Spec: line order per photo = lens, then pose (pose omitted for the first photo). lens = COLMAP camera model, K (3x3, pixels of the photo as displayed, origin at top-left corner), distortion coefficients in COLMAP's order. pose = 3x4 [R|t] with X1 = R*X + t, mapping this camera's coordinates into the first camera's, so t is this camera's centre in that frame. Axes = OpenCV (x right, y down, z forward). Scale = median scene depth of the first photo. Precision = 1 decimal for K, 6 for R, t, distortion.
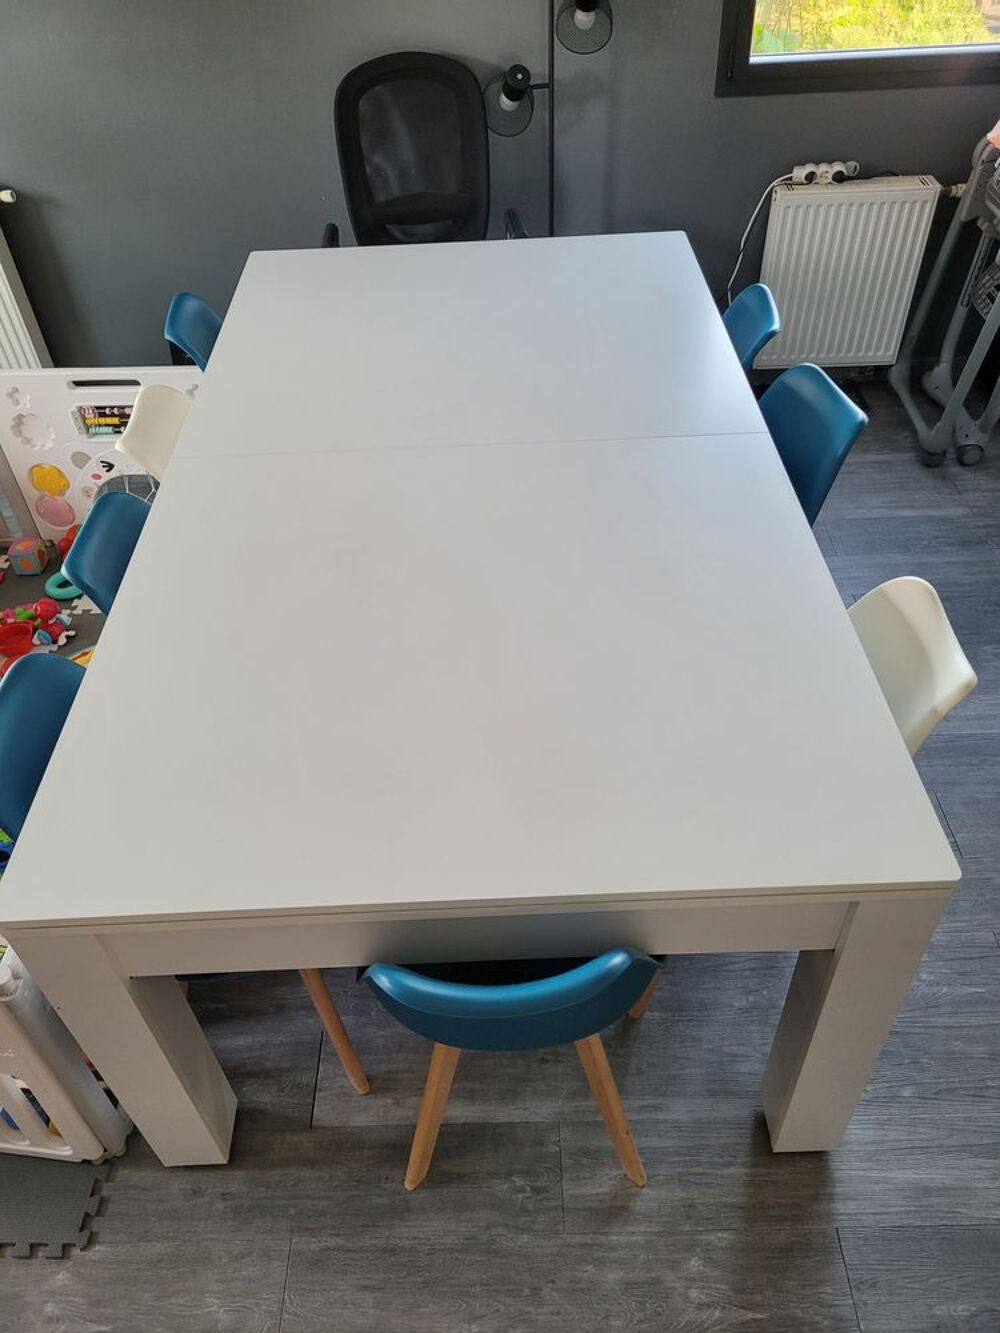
lens RADIAL K [[1012.3, 0, 503.0], [0, 1012.3, 672.9], [0, 0, 1]] dist [0.026736, -0.011586]
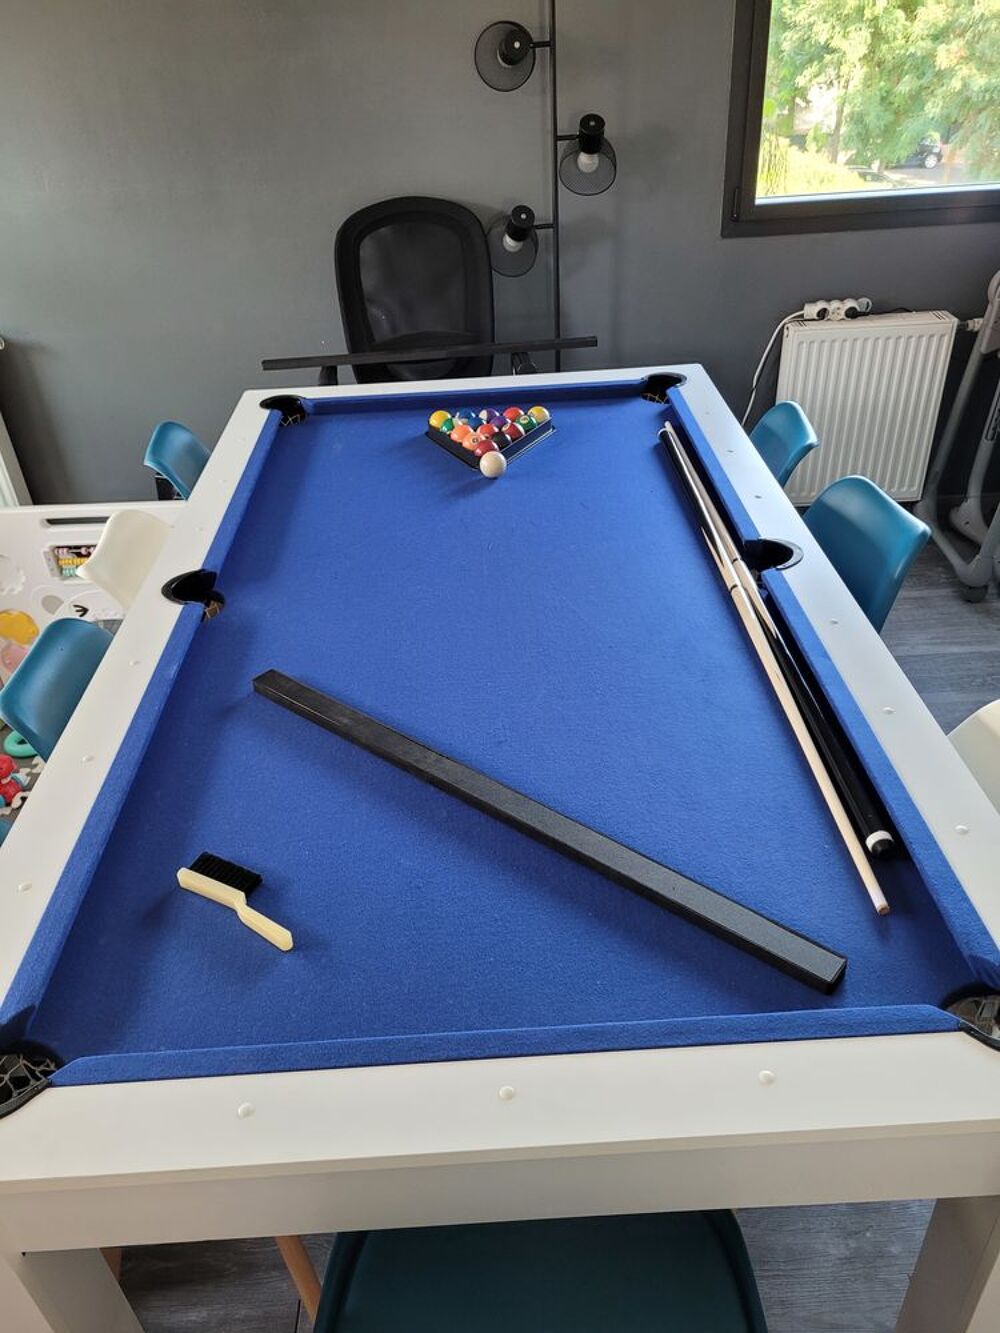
lens RADIAL K [[1012.3, 0, 503.0], [0, 1012.3, 672.9], [0, 0, 1]] dist [0.026736, -0.011586]
pose [[0.999879, -0.015305, 0.002797, -0.012147], [0.015558, 0.985744, -0.167529, 0.010835], [-0.000193, 0.167552, 0.985863, 0.102548]]
